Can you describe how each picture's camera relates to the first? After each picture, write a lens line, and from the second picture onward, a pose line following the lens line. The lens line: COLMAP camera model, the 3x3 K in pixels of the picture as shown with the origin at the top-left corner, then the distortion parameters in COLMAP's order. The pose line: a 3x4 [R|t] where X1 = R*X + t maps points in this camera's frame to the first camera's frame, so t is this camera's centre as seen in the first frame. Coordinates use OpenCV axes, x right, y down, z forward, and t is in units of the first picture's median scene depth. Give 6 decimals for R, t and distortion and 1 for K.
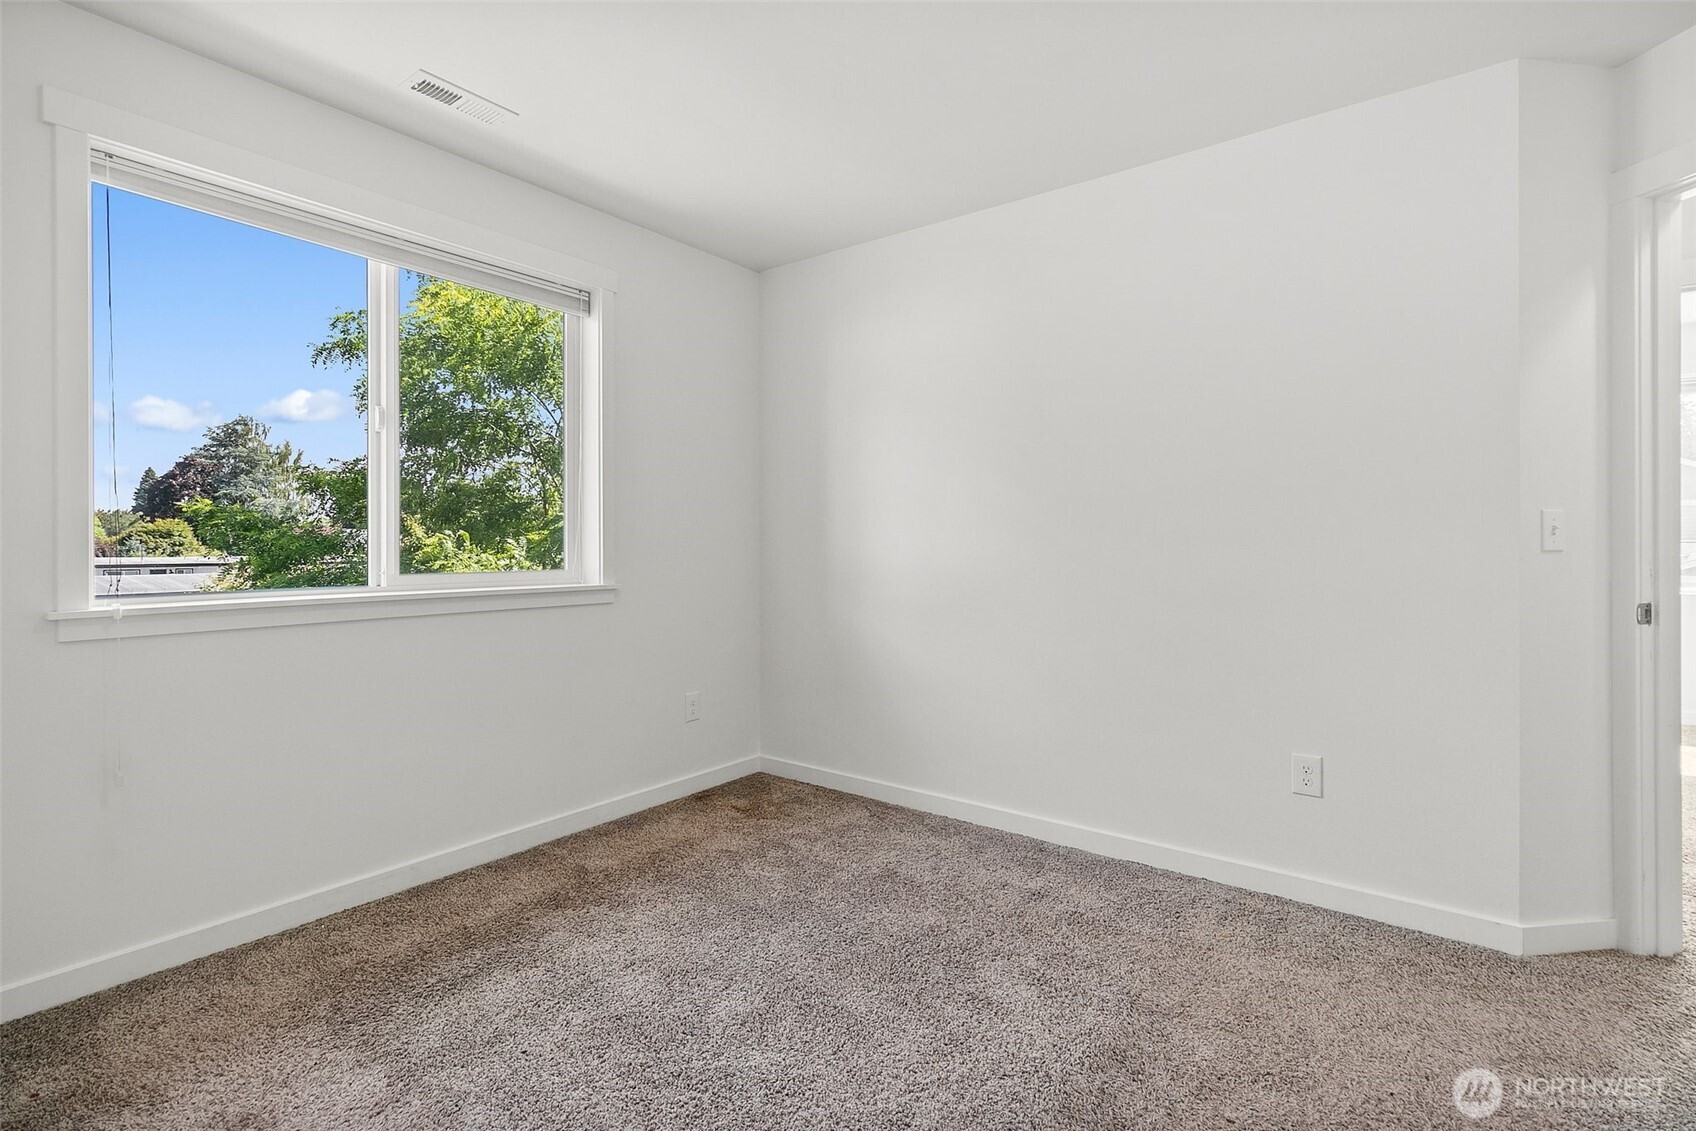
lens RADIAL K [[796.6, 0, 846.3], [0, 796.6, 558.0], [0, 0, 1]] dist [0.005544, -0.000269]
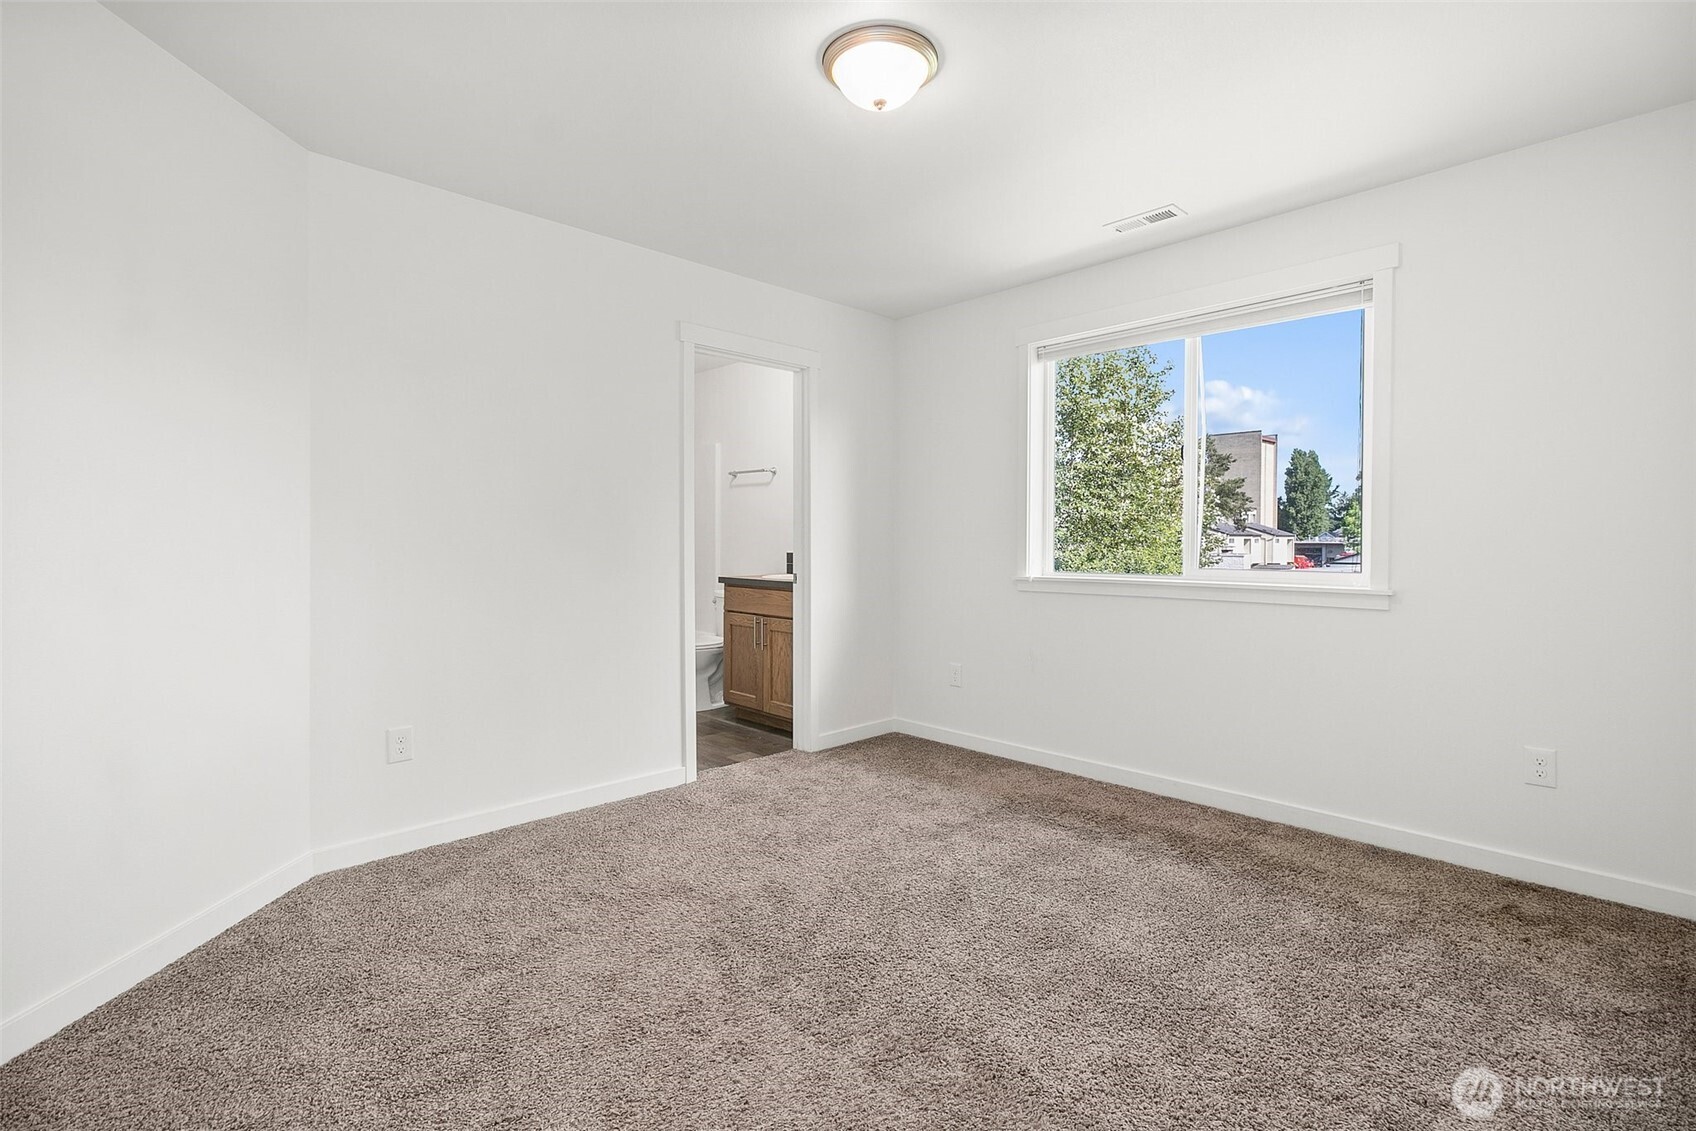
lens RADIAL K [[796.6, 0, 848.5], [0, 796.6, 557.2], [0, 0, 1]] dist [0.005544, -0.000269]
pose [[-0.160392, 0.014326, -0.986949, 0.858465], [-0.022841, 0.999573, 0.018222, -0.009203], [0.986789, 0.025466, -0.159996, 0.644948]]
